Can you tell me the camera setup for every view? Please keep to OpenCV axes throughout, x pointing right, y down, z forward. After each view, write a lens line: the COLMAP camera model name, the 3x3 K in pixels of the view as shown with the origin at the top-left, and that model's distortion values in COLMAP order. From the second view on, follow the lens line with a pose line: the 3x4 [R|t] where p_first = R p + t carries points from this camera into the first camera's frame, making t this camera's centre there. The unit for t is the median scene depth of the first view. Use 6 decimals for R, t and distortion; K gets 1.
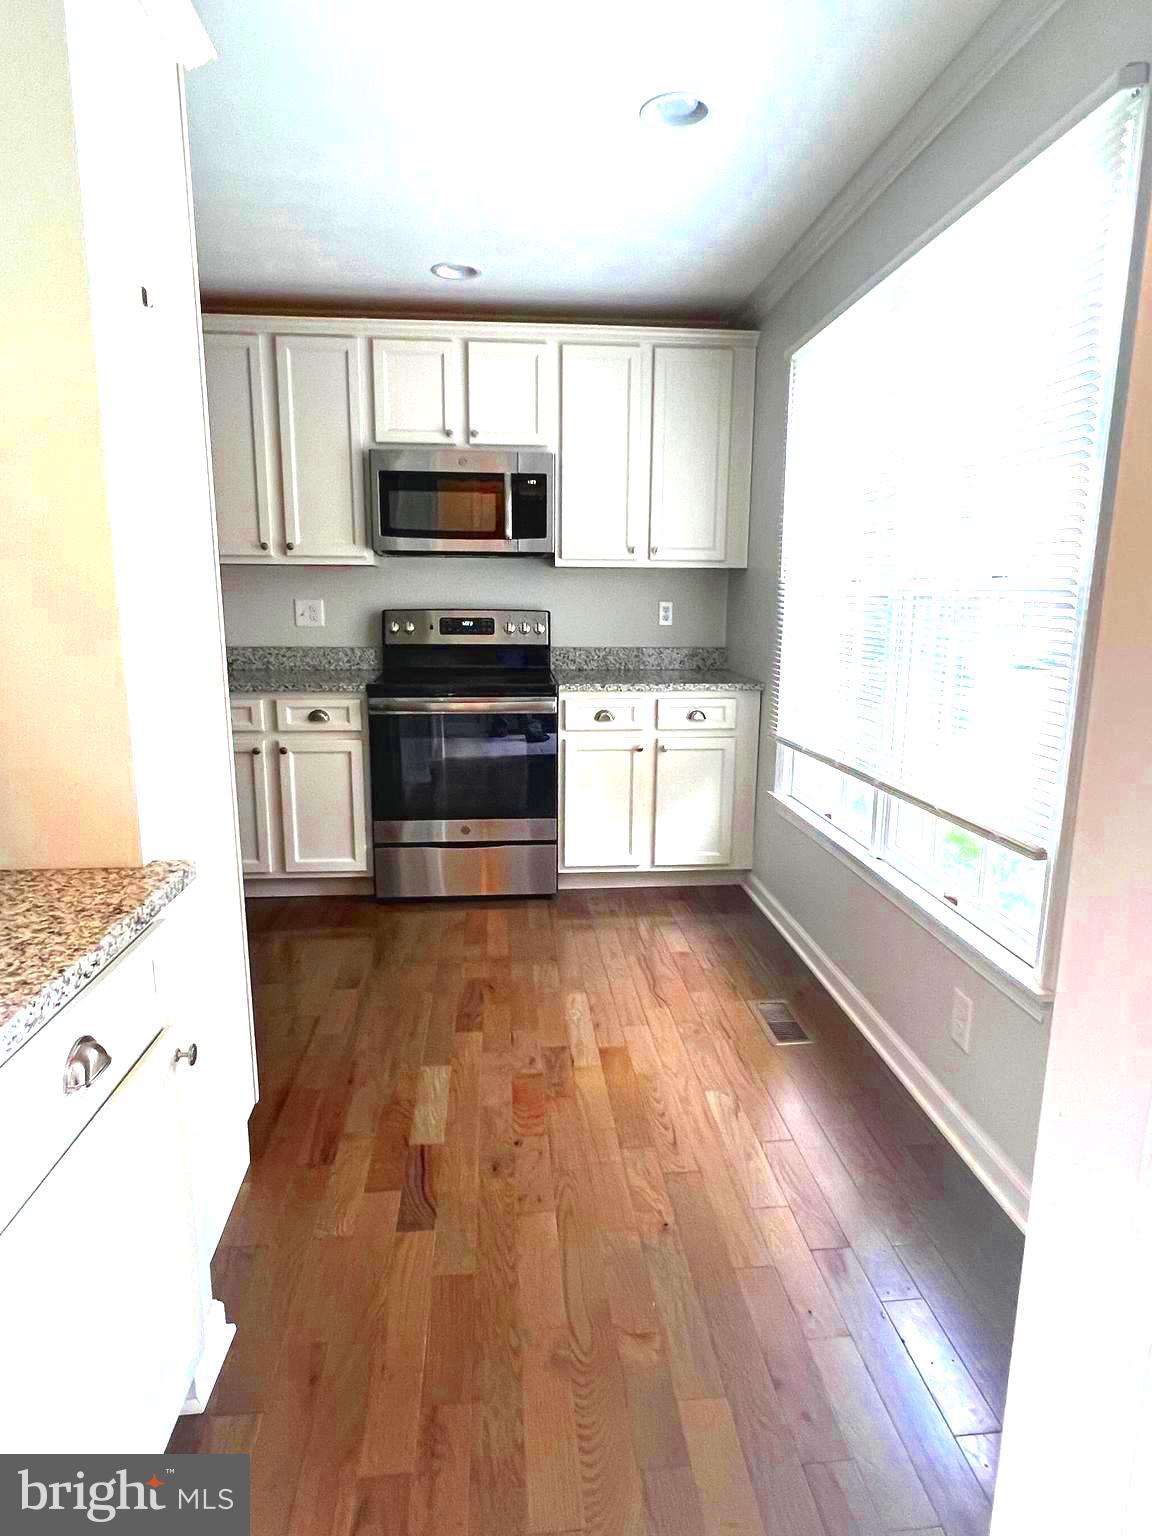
lens RADIAL K [[903.7, 0, 576.2], [0, 903.7, 768.1], [0, 0, 1]] dist [0.000857, 0.000029]
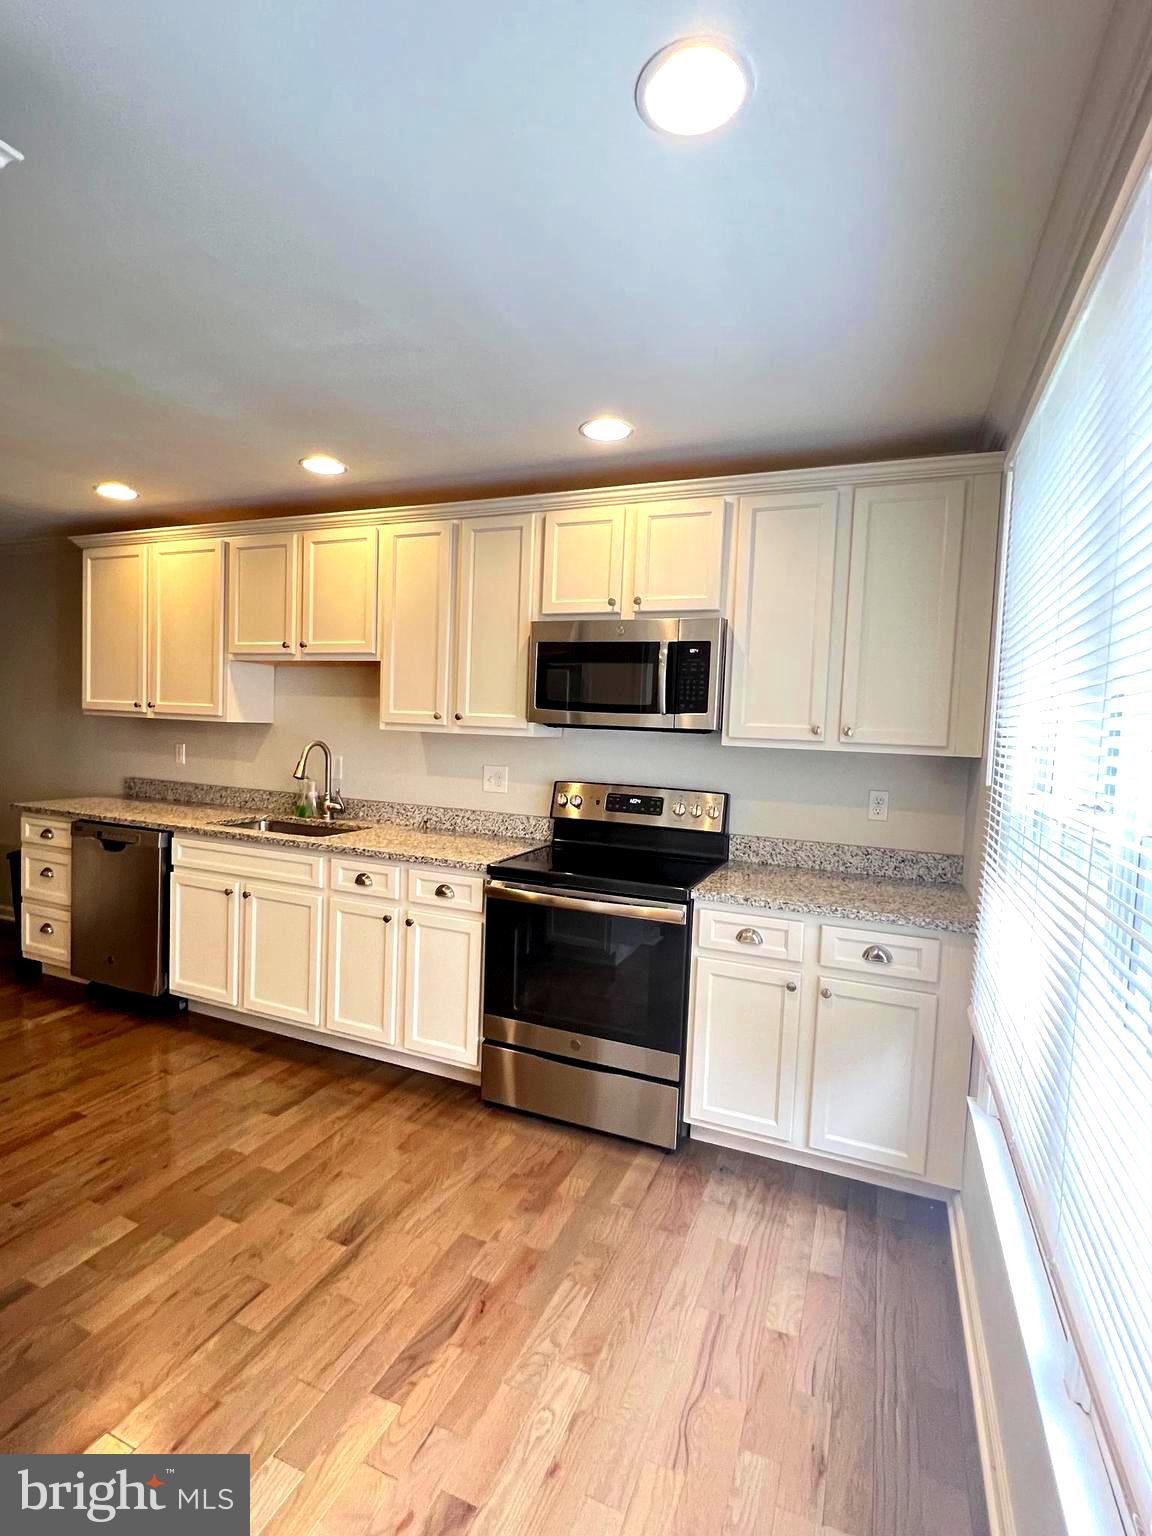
lens RADIAL K [[735.8, 0, 576.0], [0, 735.8, 765.0], [0, 0, 1]] dist [0.002030, -0.001425]
pose [[0.884234, 0.053495, -0.463970, 0.186190], [-0.121324, 0.985625, -0.117578, -0.110758], [0.451010, 0.160257, 0.878013, 0.342634]]
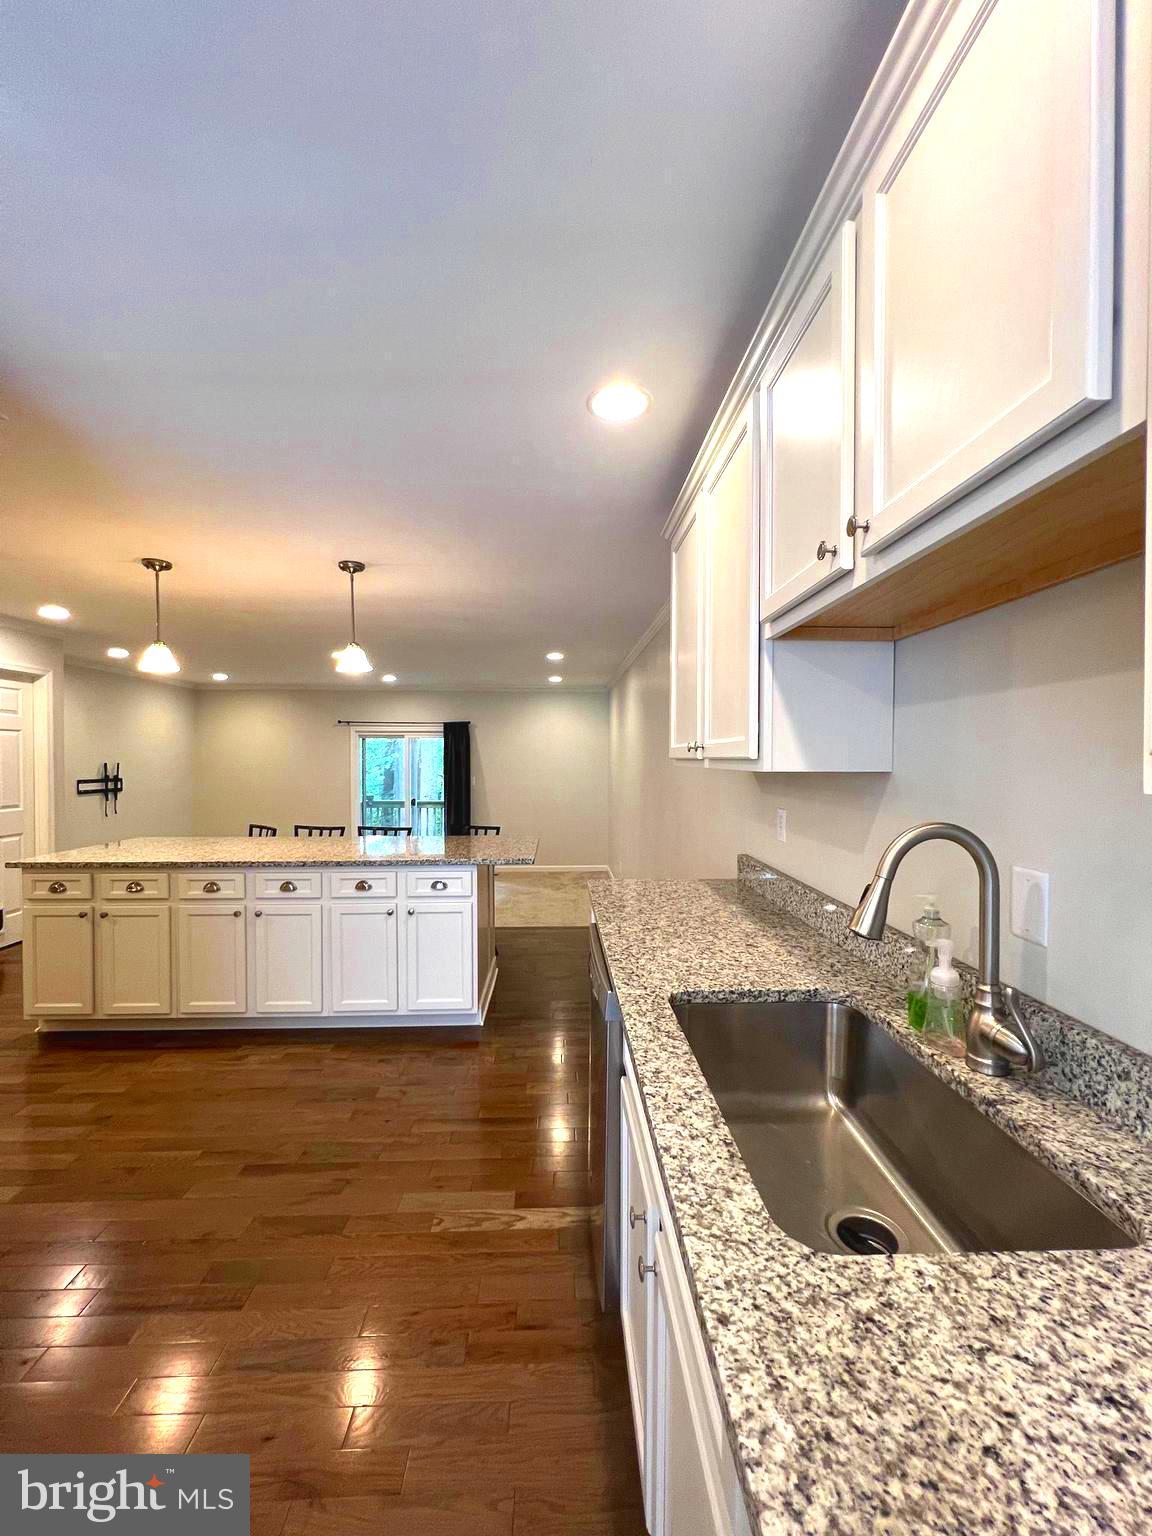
lens RADIAL K [[617.1, 0, 576.6], [0, 617.1, 770.0], [0, 0, 1]] dist [-0.000517, 0.000446]
pose [[-0.051754, 0.009690, -0.998613, -0.290652], [-0.191965, 0.981209, 0.019469, -0.211287], [0.980036, 0.192707, -0.048922, 0.885861]]
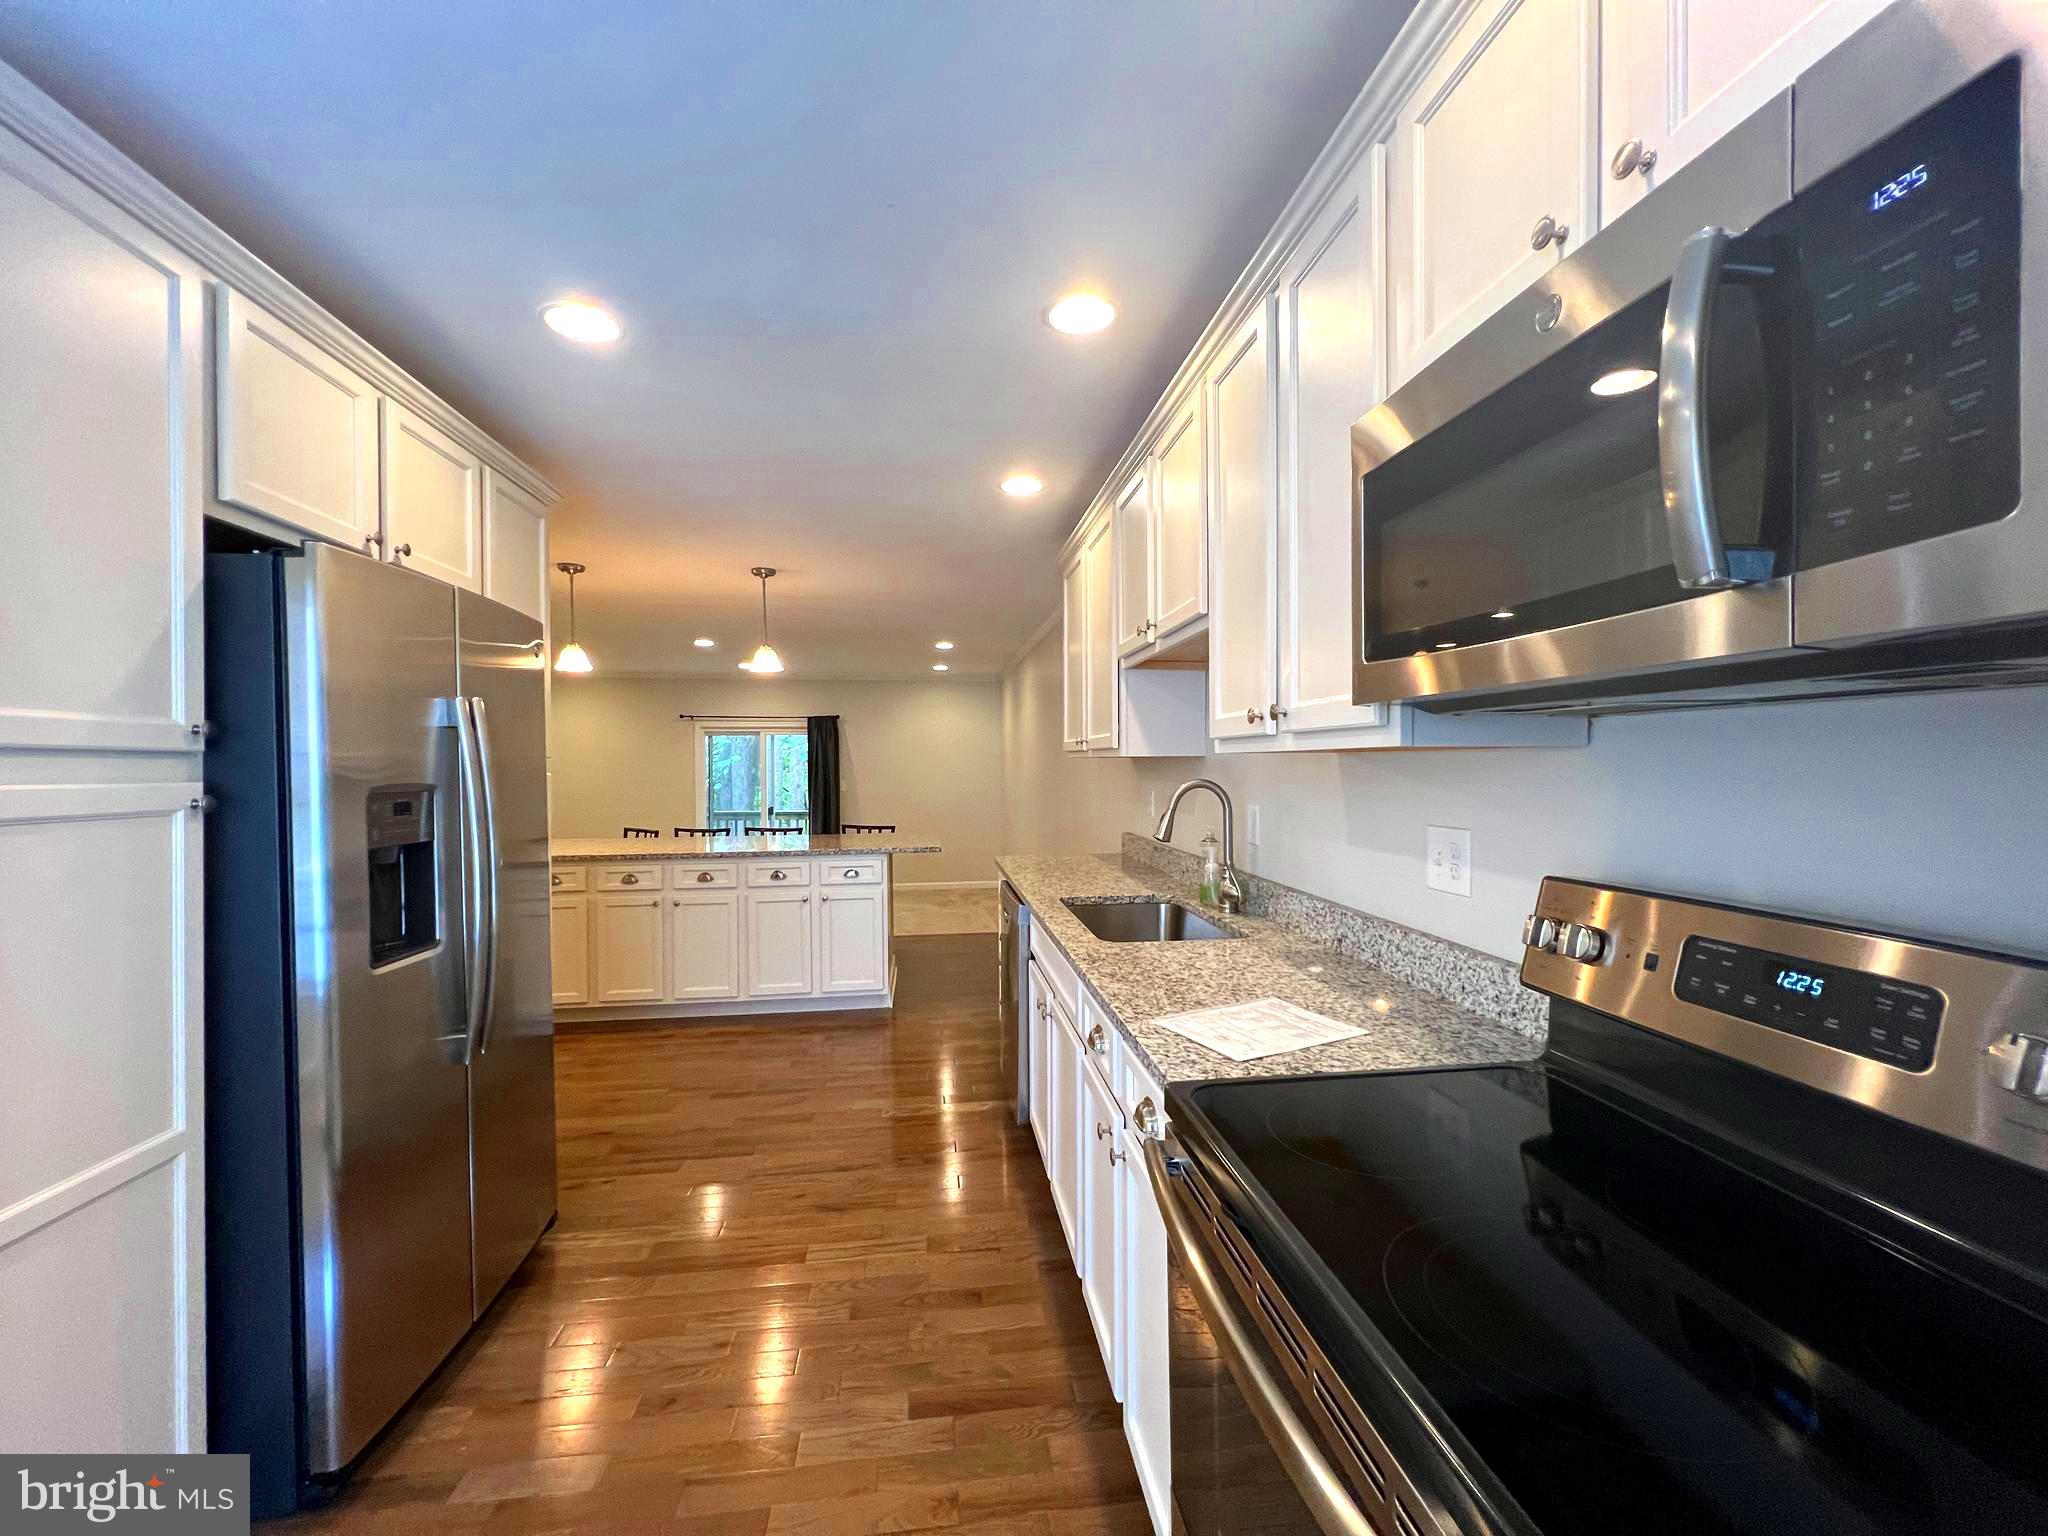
lens RADIAL K [[822.9, 0, 1029.0], [0, 822.9, 769.0], [0, 0, 1]] dist [-0.000517, 0.000446]
pose [[0.042192, 0.000102, -0.999110, 0.083873], [-0.184773, 0.982751, -0.007703, -0.191765], [0.981875, 0.184934, 0.041483, 0.866472]]
